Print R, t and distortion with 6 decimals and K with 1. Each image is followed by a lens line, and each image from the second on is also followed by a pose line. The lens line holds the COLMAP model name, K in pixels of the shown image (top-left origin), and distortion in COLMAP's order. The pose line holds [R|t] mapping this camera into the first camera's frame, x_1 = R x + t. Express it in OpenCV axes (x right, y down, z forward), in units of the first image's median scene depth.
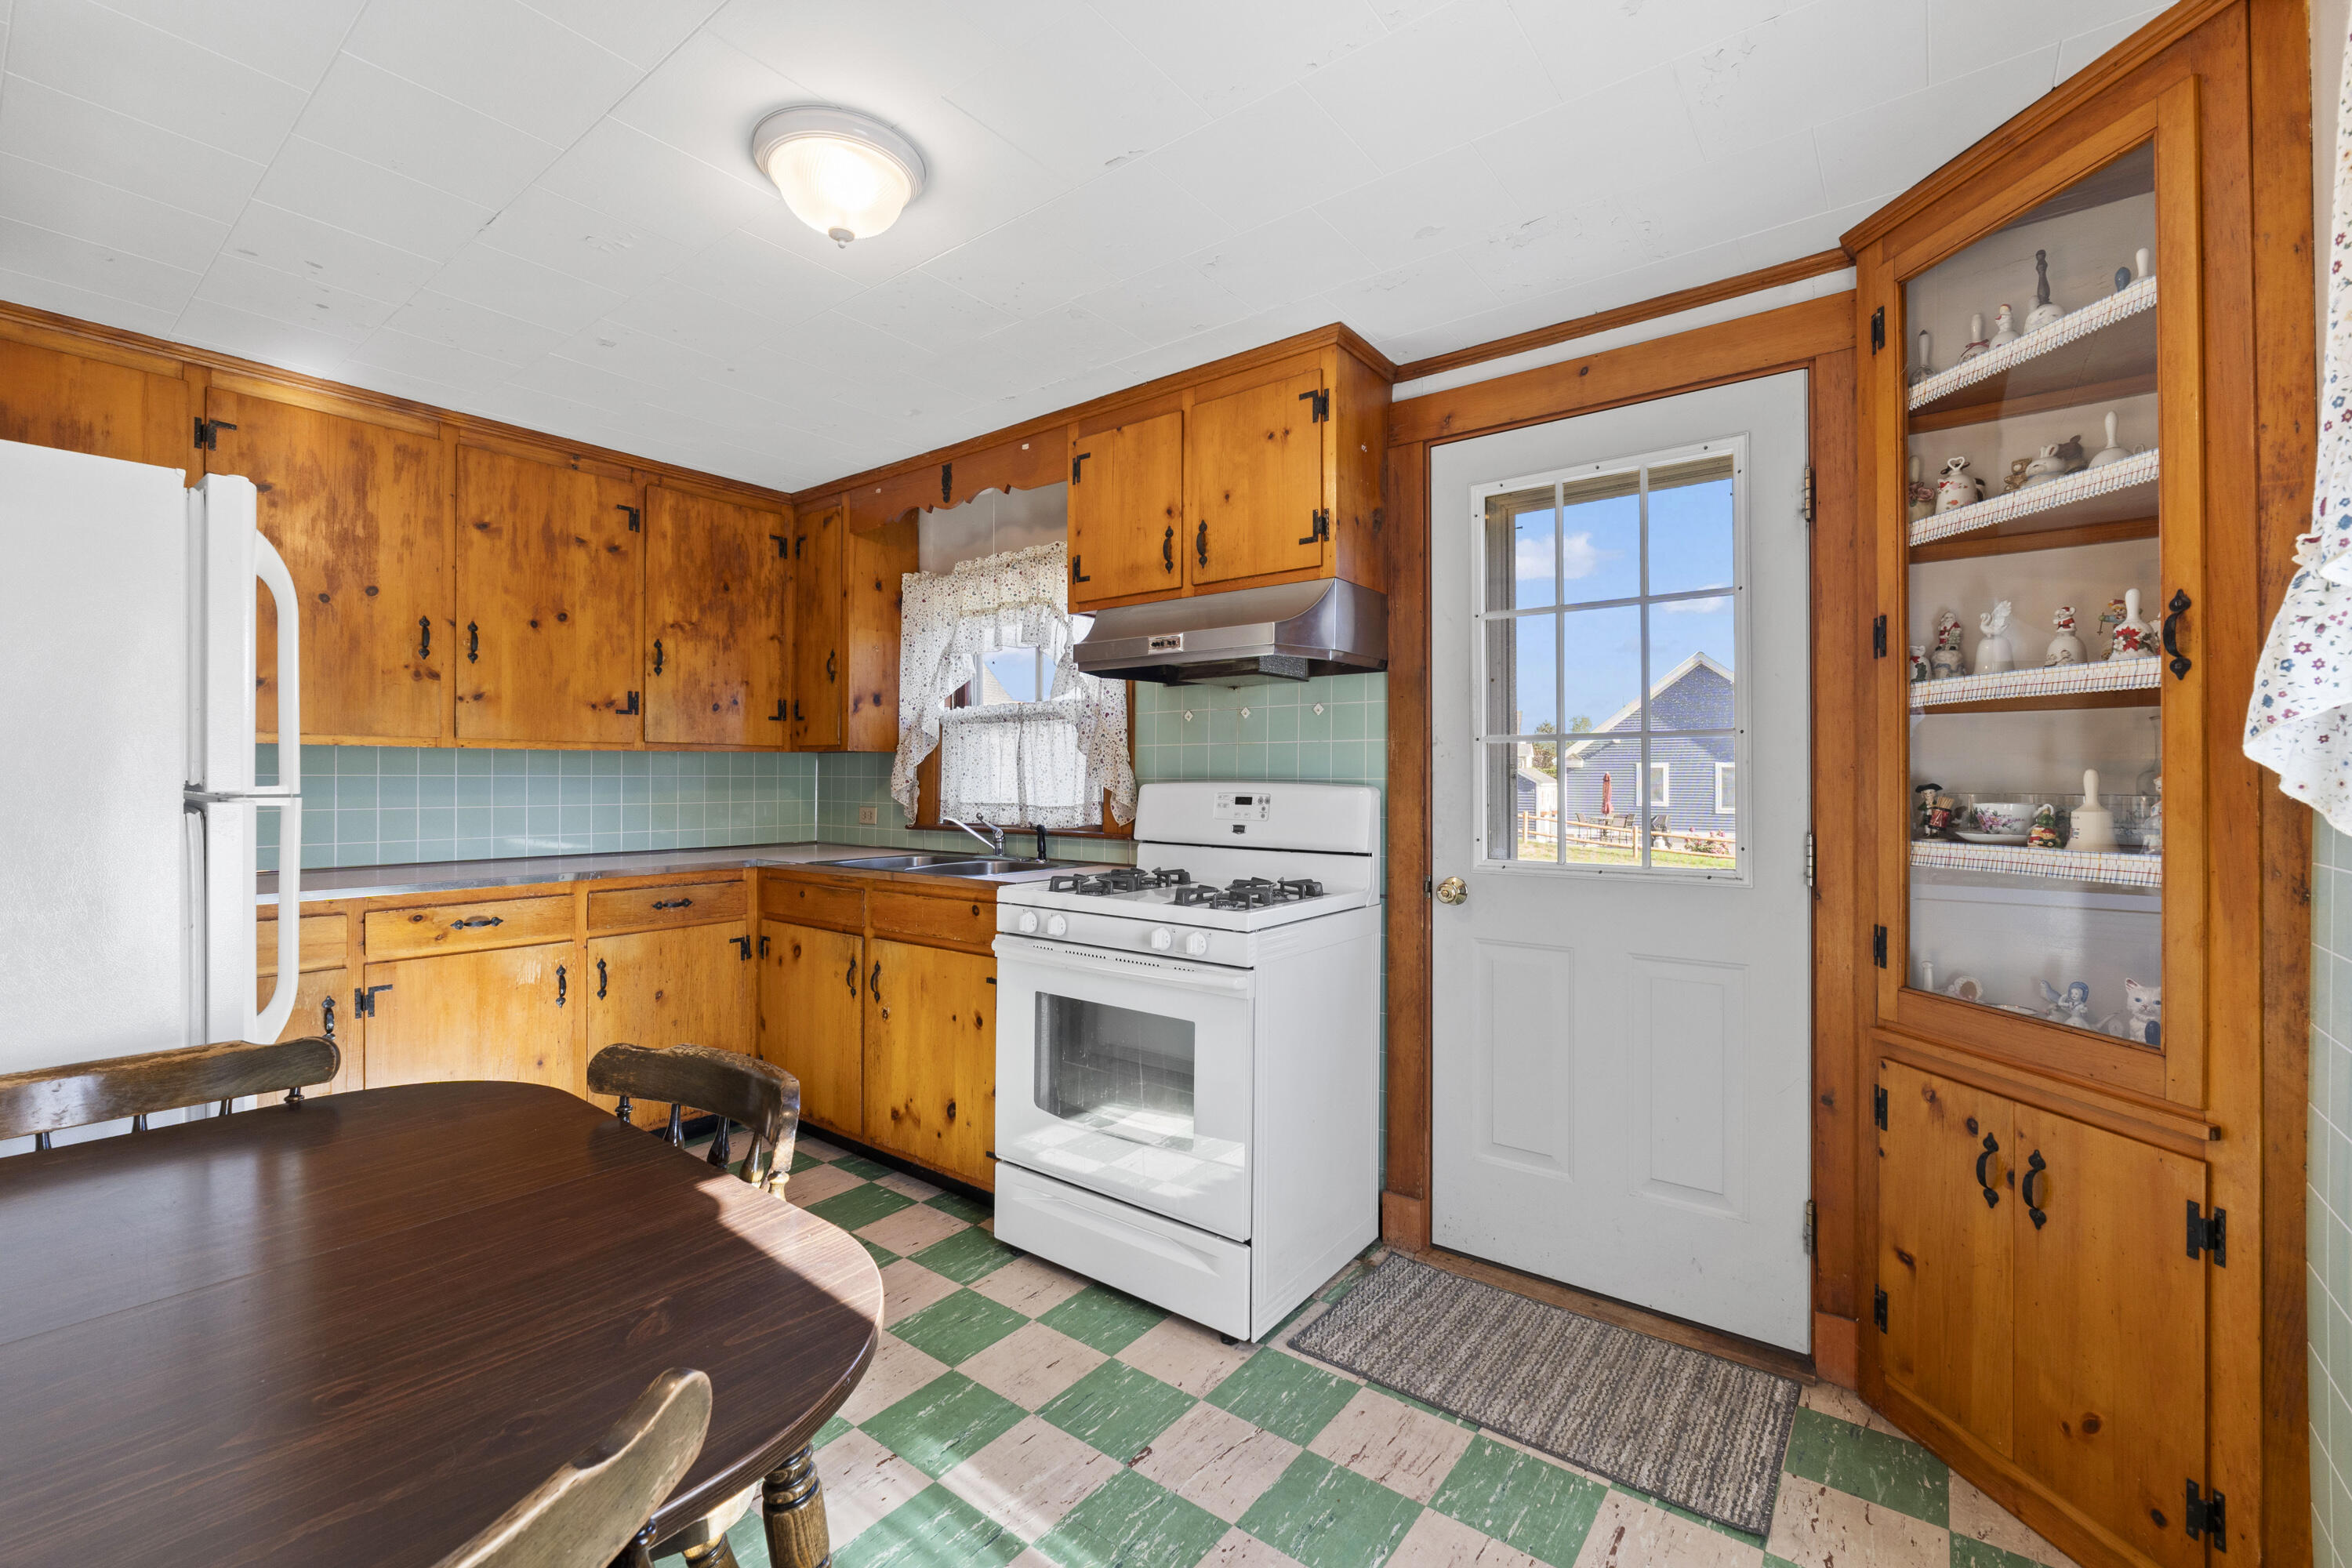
lens RADIAL K [[991.8, 0, 1166.7], [0, 991.8, 779.1], [0, 0, 1]] dist [-0.000275, -0.000230]
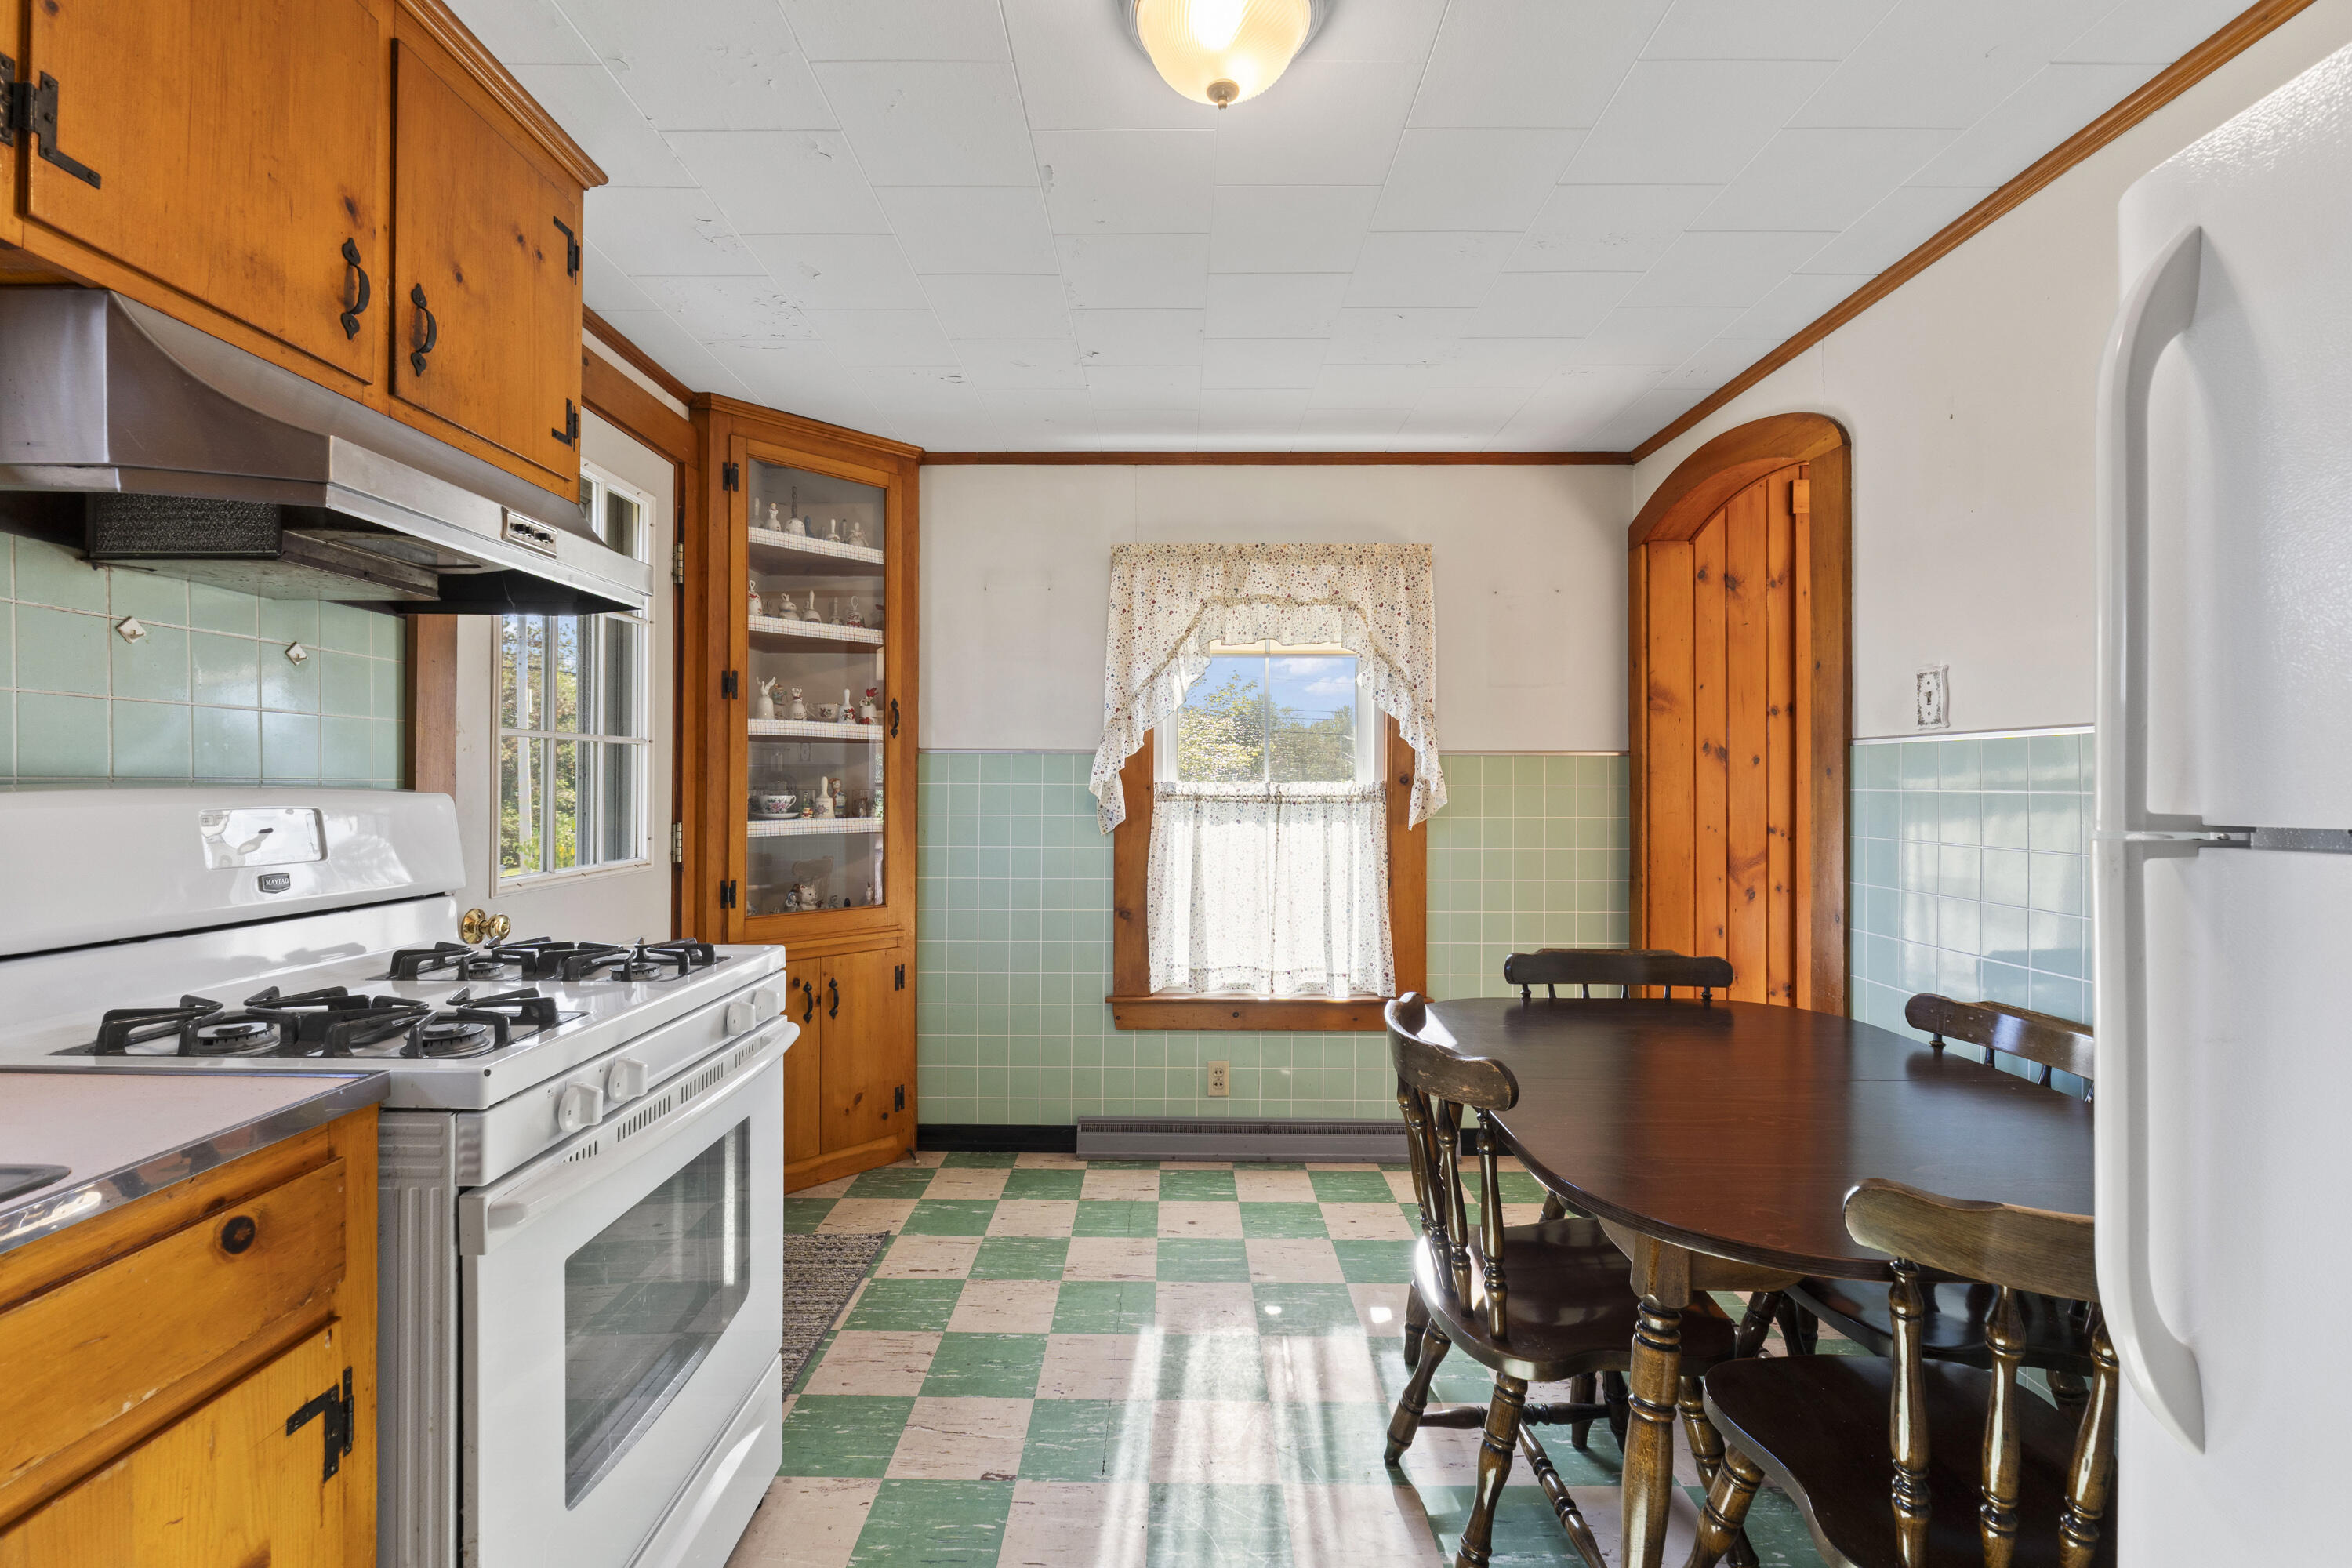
lens RADIAL K [[991.8, 0, 1169.1], [0, 991.8, 784.0], [0, 0, 1]] dist [-0.000275, -0.000230]
pose [[-0.608860, -0.006513, 0.793251, -0.856255], [-0.008304, 0.999964, 0.001837, -0.004243], [-0.793234, -0.005469, -0.608892, 1.389387]]
